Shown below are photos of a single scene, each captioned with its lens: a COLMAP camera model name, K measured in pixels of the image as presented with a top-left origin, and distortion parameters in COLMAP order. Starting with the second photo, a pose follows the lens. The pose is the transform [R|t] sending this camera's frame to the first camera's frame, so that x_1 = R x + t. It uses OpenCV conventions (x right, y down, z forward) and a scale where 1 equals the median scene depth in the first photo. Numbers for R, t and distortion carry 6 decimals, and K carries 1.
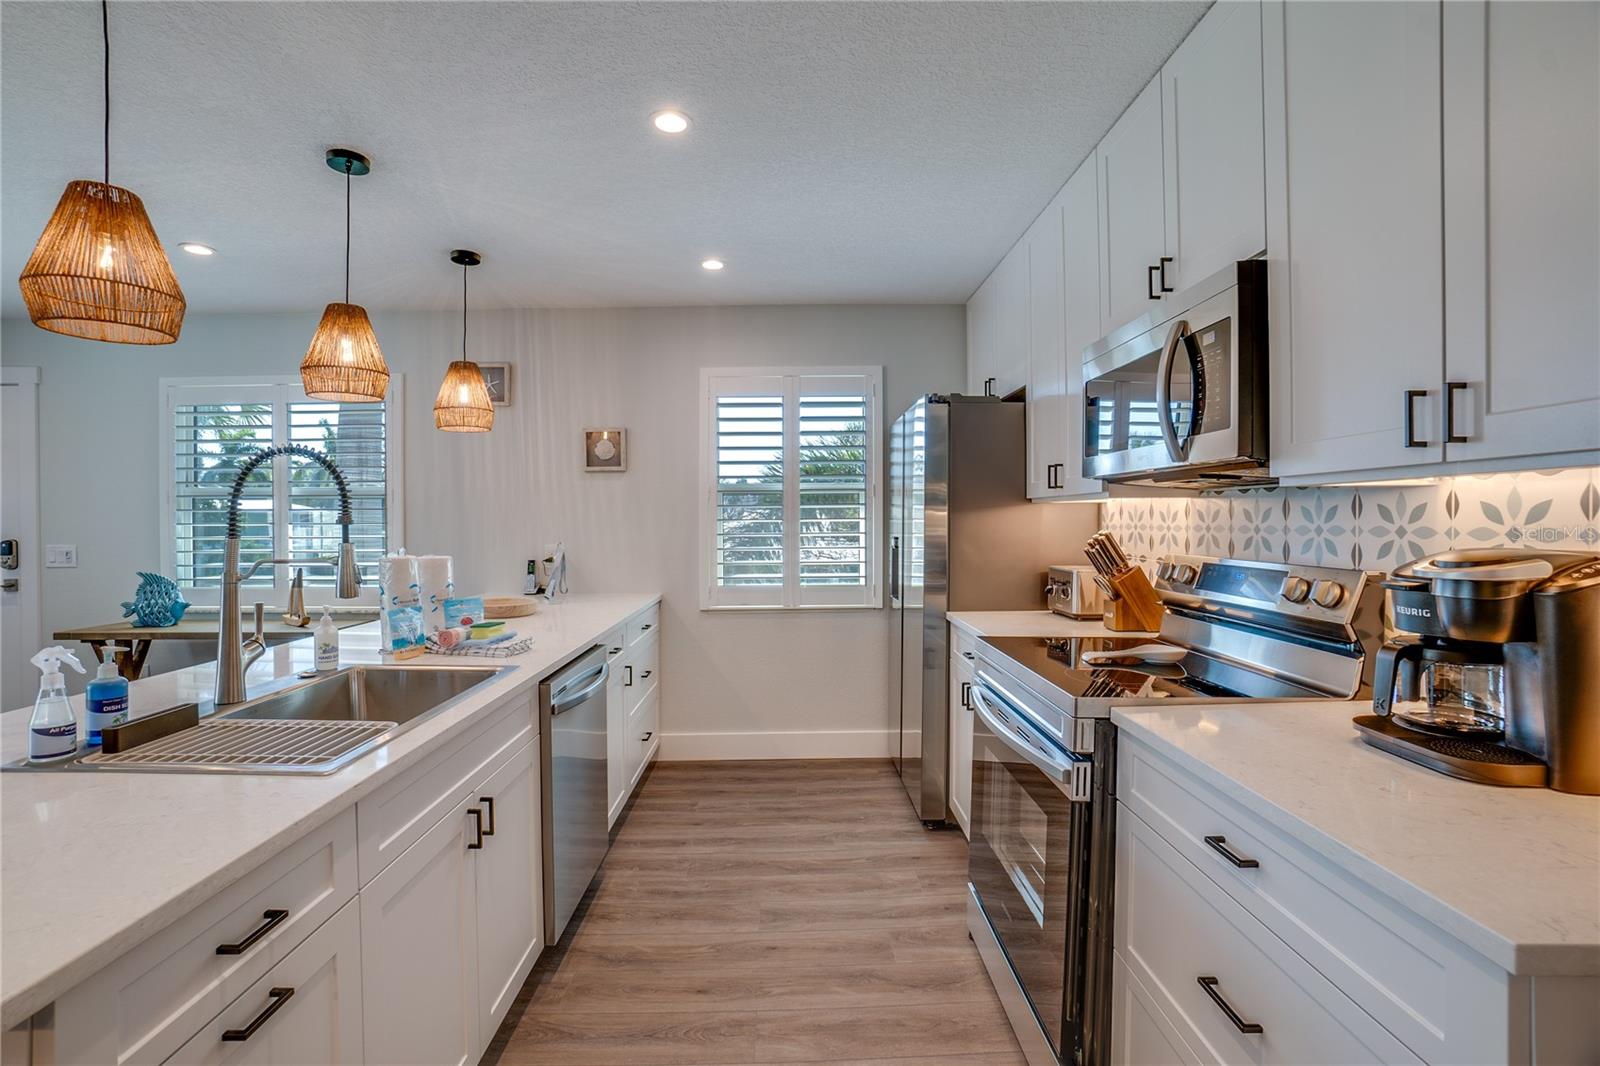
lens RADIAL K [[706.4, 0, 791.7], [0, 706.4, 525.8], [0, 0, 1]] dist [-0.063205, 0.021981]
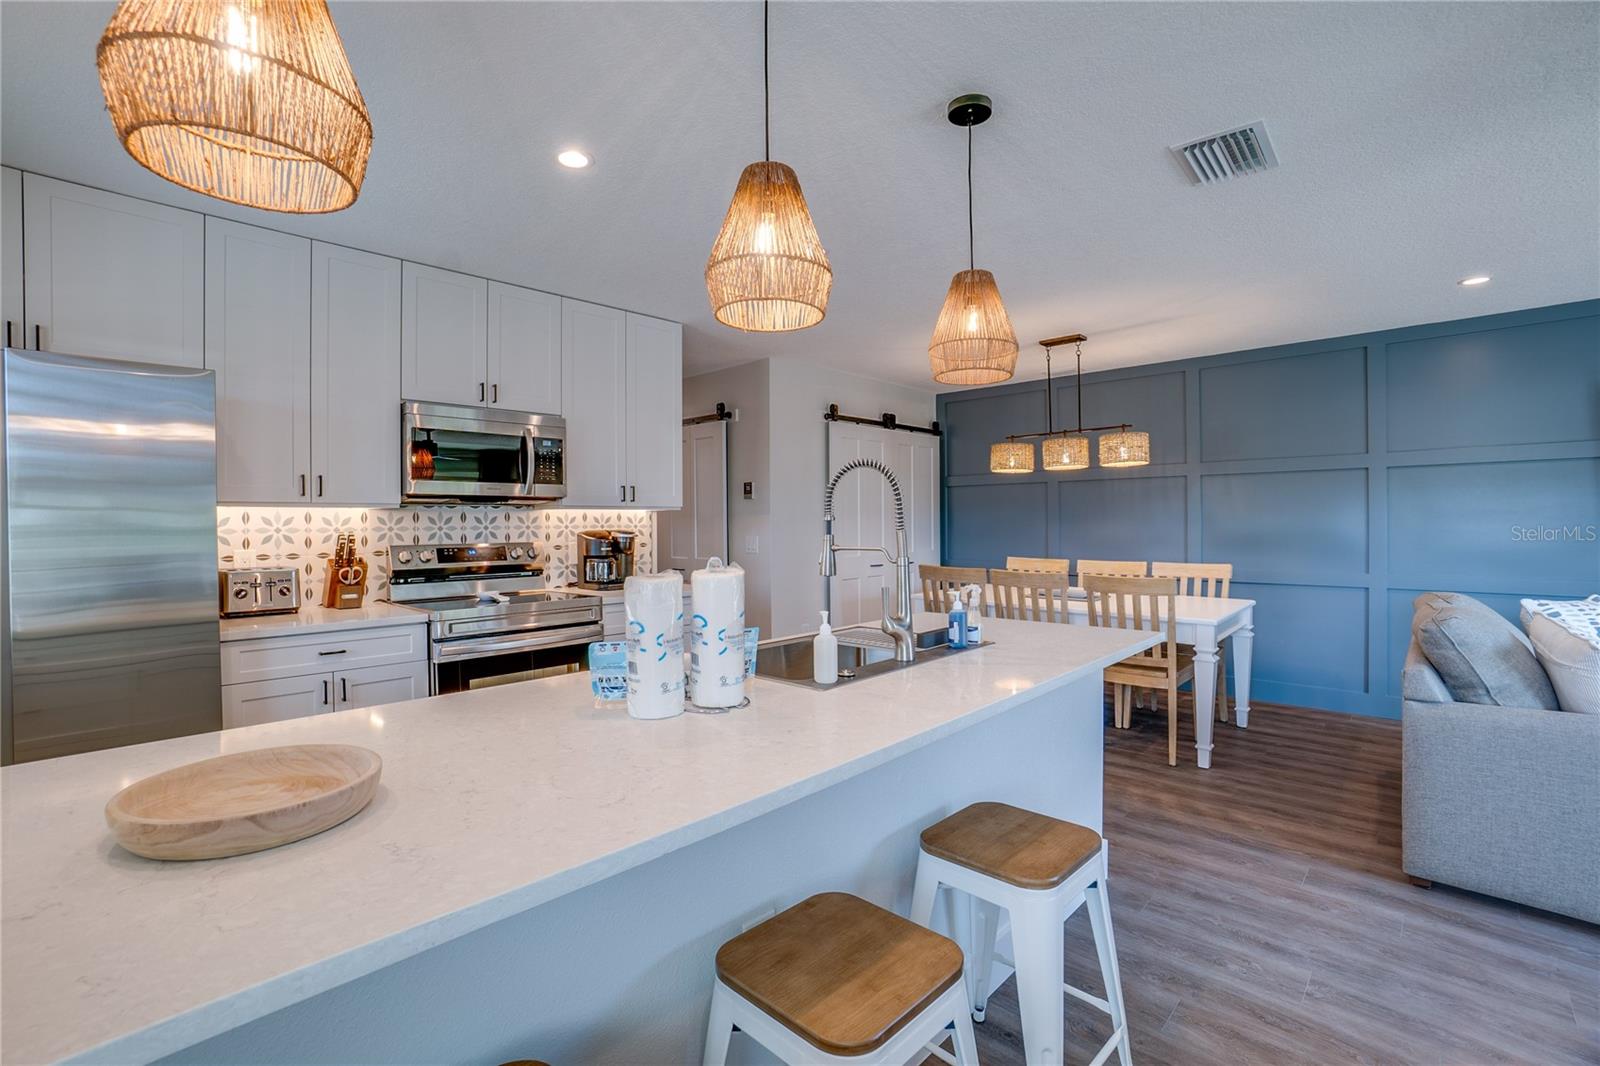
lens RADIAL K [[706.4, 0, 791.7], [0, 706.4, 525.8], [0, 0, 1]] dist [-0.063205, 0.021981]
pose [[-0.713311, 0.002680, 0.700842, -1.515475], [0.014493, 0.999835, 0.010927, -0.009978], [-0.700698, 0.017952, -0.713232, 1.970082]]
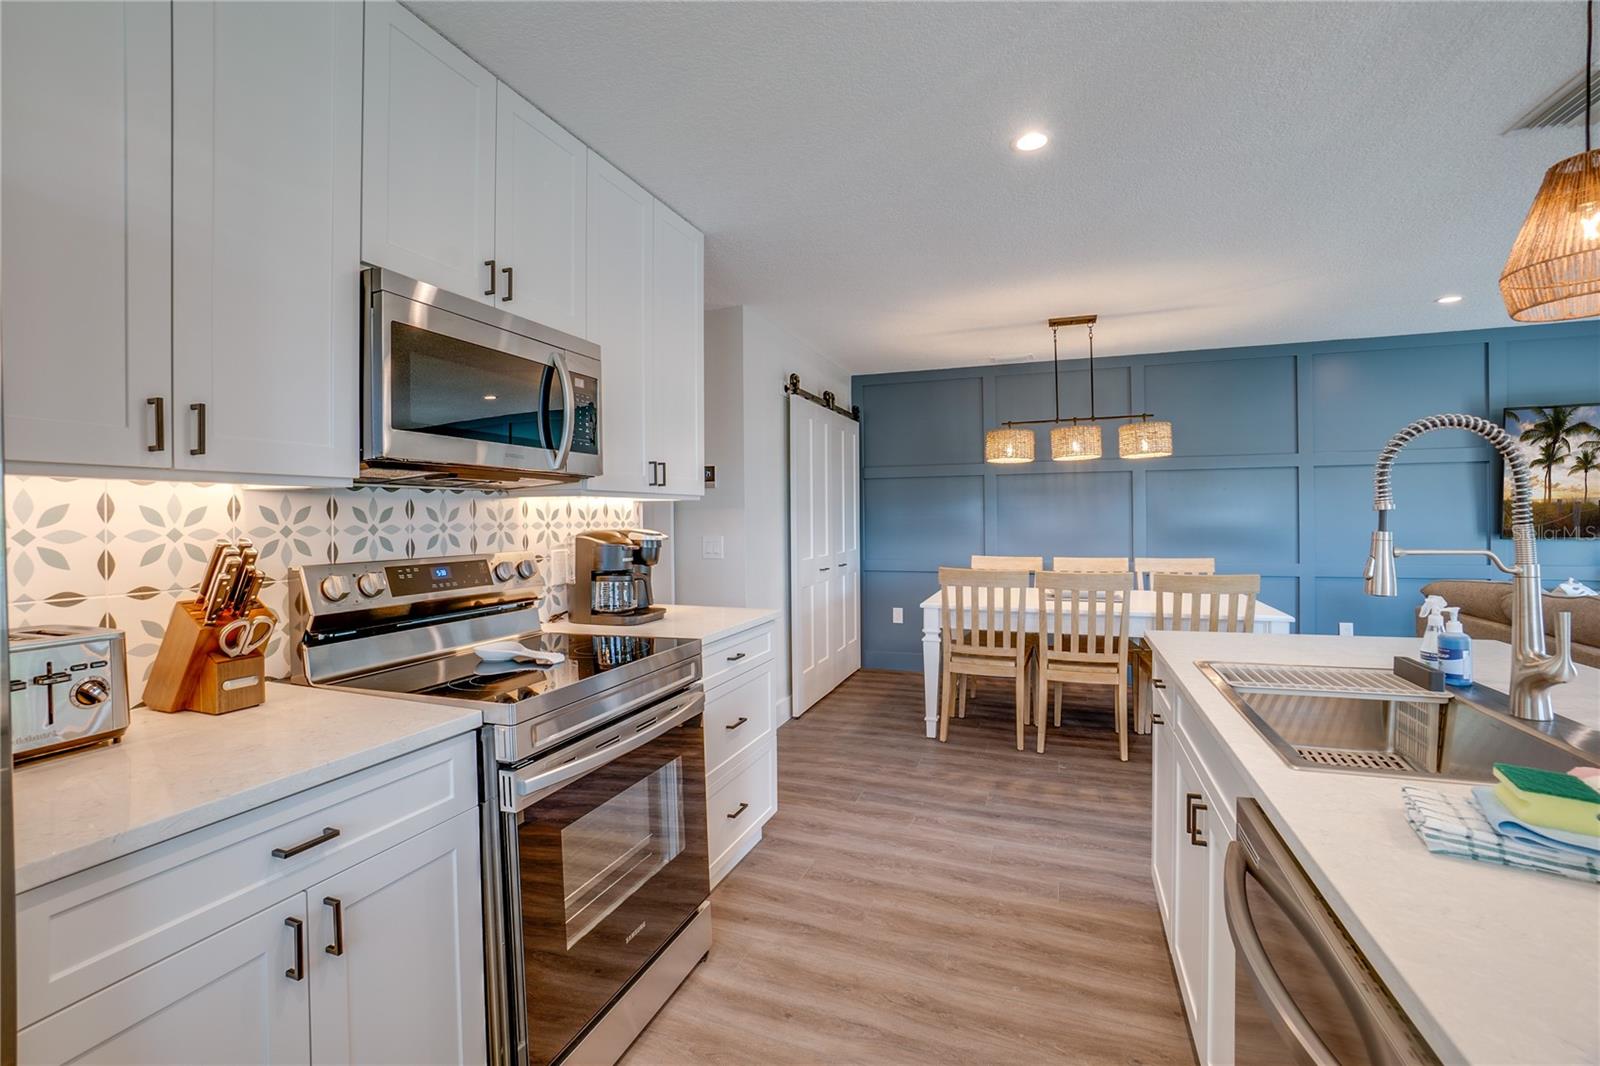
lens RADIAL K [[706.4, 0, 791.7], [0, 706.4, 525.8], [0, 0, 1]] dist [-0.063205, 0.021981]
pose [[-0.931738, 0.005611, 0.363087, -0.262246], [0.013942, 0.999696, 0.020329, -0.013639], [-0.362862, 0.024003, -0.931534, 2.002119]]
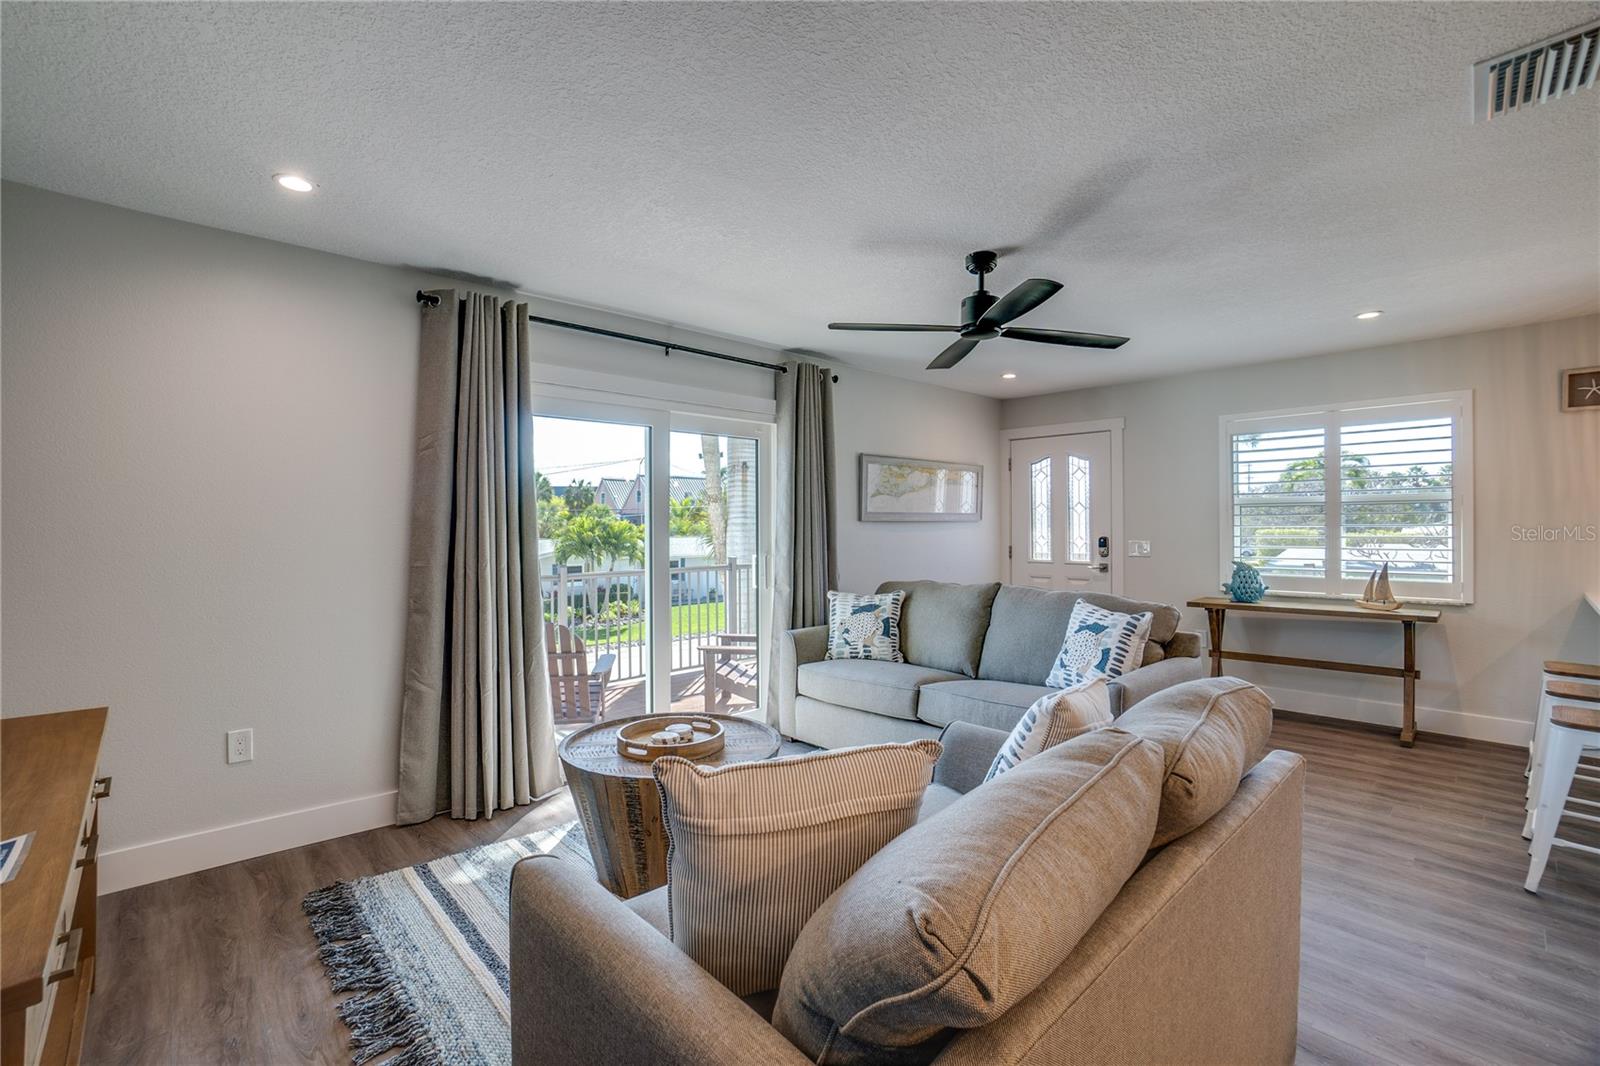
lens RADIAL K [[706.4, 0, 791.7], [0, 706.4, 525.8], [0, 0, 1]] dist [-0.063205, 0.021981]
pose [[0.660165, 0.002084, -0.751117, -1.112731], [-0.000869, 0.999998, 0.002011, -0.008636], [0.751120, -0.000675, 0.660166, -1.213868]]
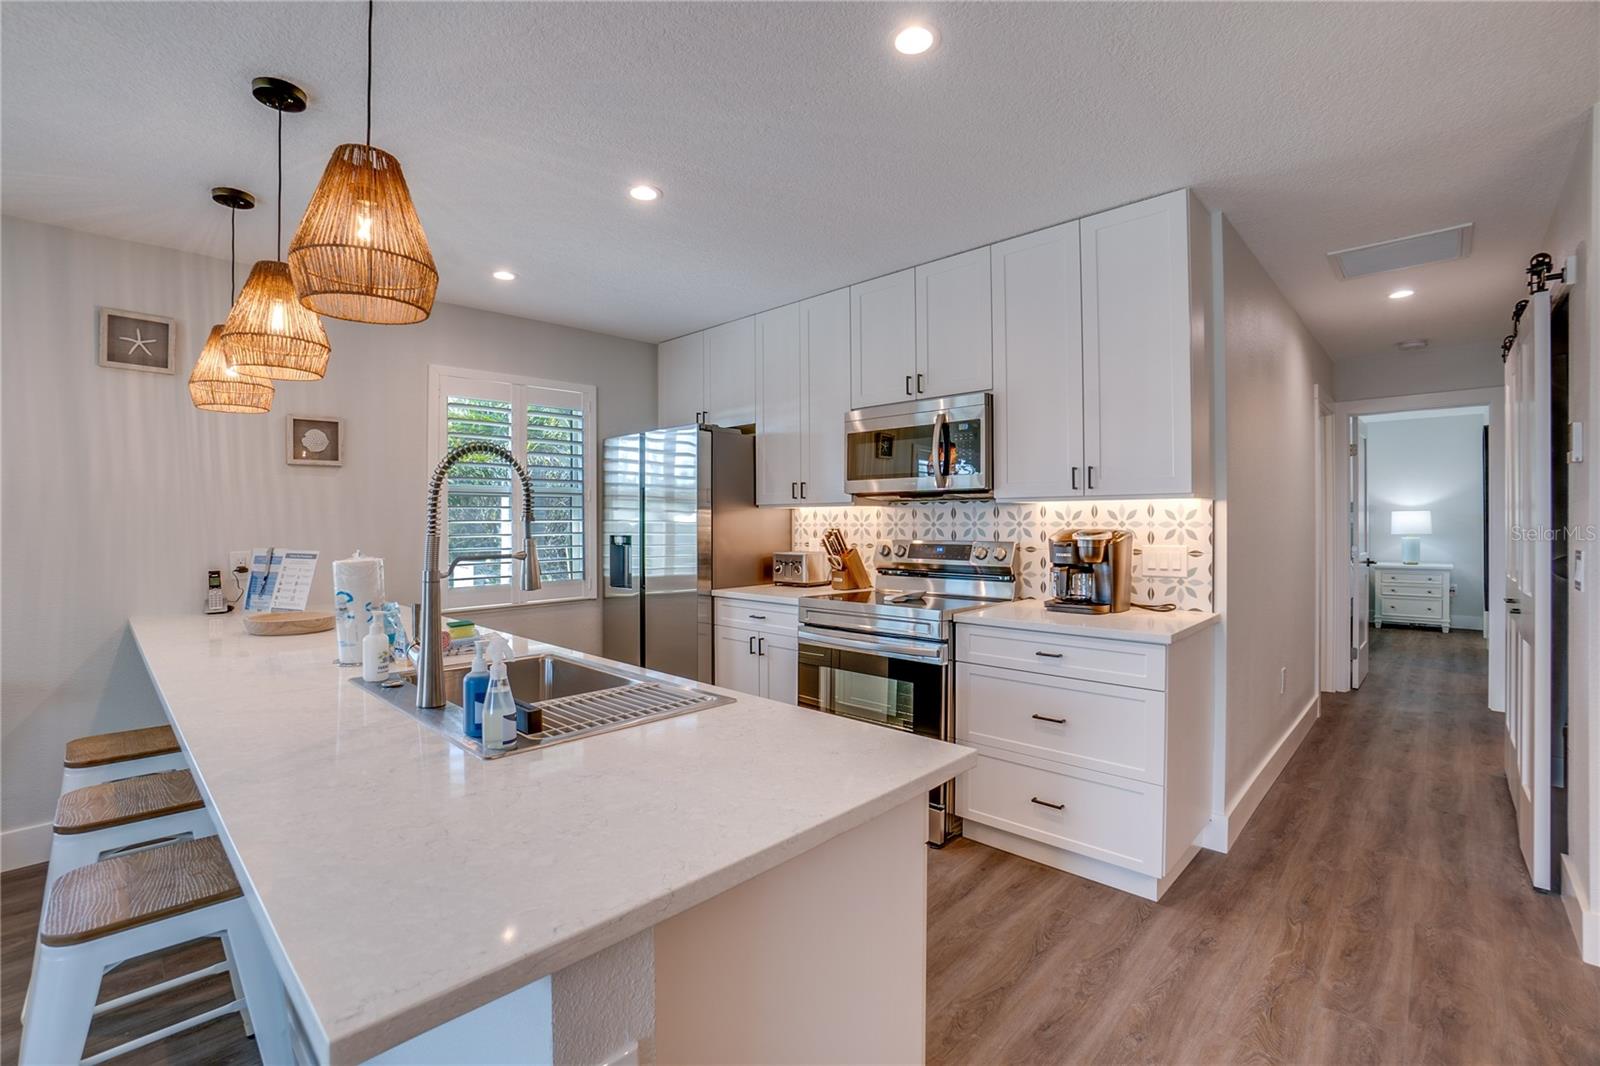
lens RADIAL K [[706.4, 0, 791.7], [0, 706.4, 525.8], [0, 0, 1]] dist [-0.063205, 0.021981]
pose [[0.696745, -0.004532, 0.717305, -1.114757], [0.008911, 0.999958, -0.002338, 0.011733], [-0.717264, 0.008021, 0.696755, -0.047343]]
